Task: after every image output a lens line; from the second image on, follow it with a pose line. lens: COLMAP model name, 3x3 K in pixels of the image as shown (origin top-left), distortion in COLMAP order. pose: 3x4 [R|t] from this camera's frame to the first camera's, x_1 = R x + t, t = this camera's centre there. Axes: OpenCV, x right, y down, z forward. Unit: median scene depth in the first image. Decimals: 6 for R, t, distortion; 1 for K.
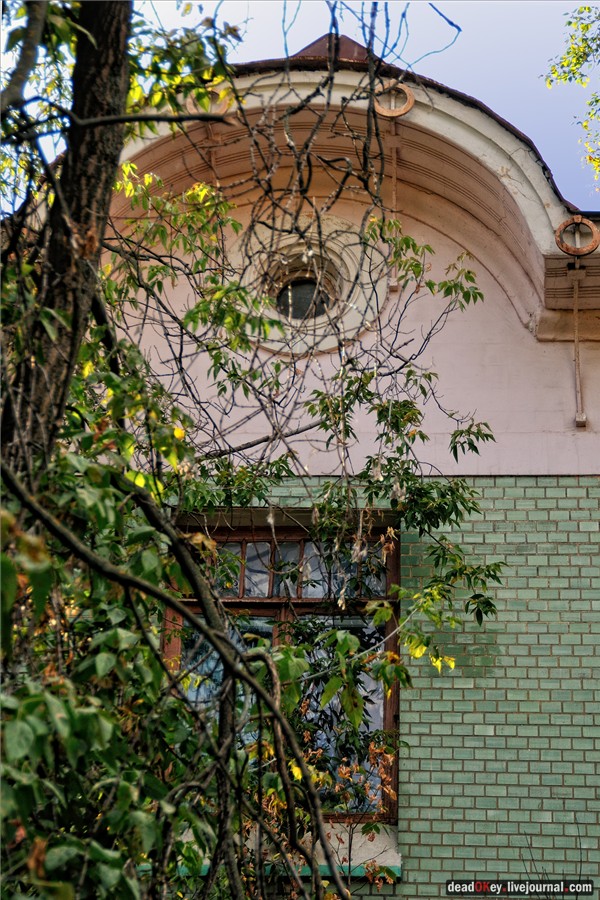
lens RADIAL K [[1878.1, 0, 299.7], [0, 1878.1, 449.6], [0, 0, 1]] dist [0.199227, 0.000000]
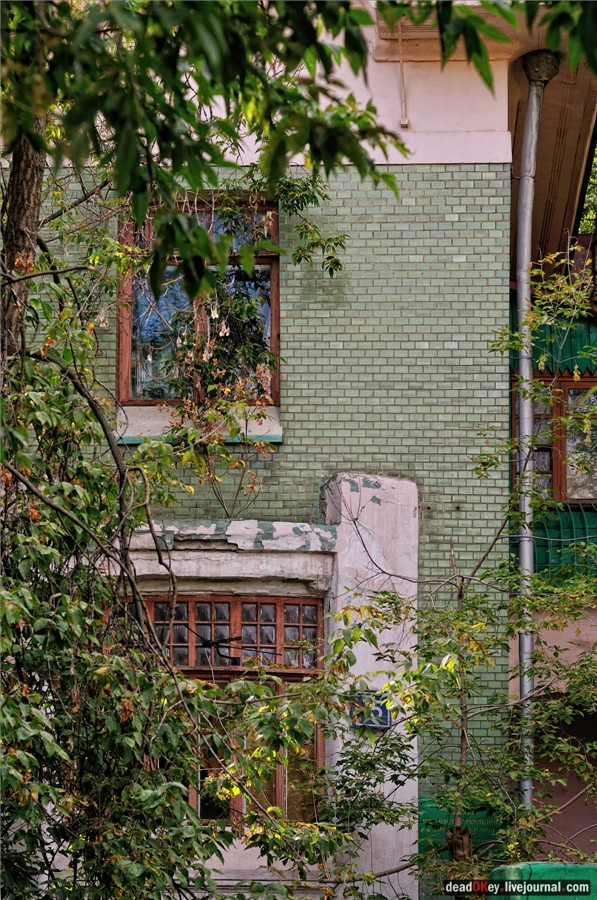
lens RADIAL K [[1918.3, 0, 298.9], [0, 1918.3, 449.9], [0, 0, 1]] dist [-0.057393, 0.000000]
pose [[0.999015, -0.031917, -0.030841, 0.111992], [0.041490, 0.918357, 0.393573, -0.372162], [0.015761, -0.394465, 0.918776, -0.422682]]
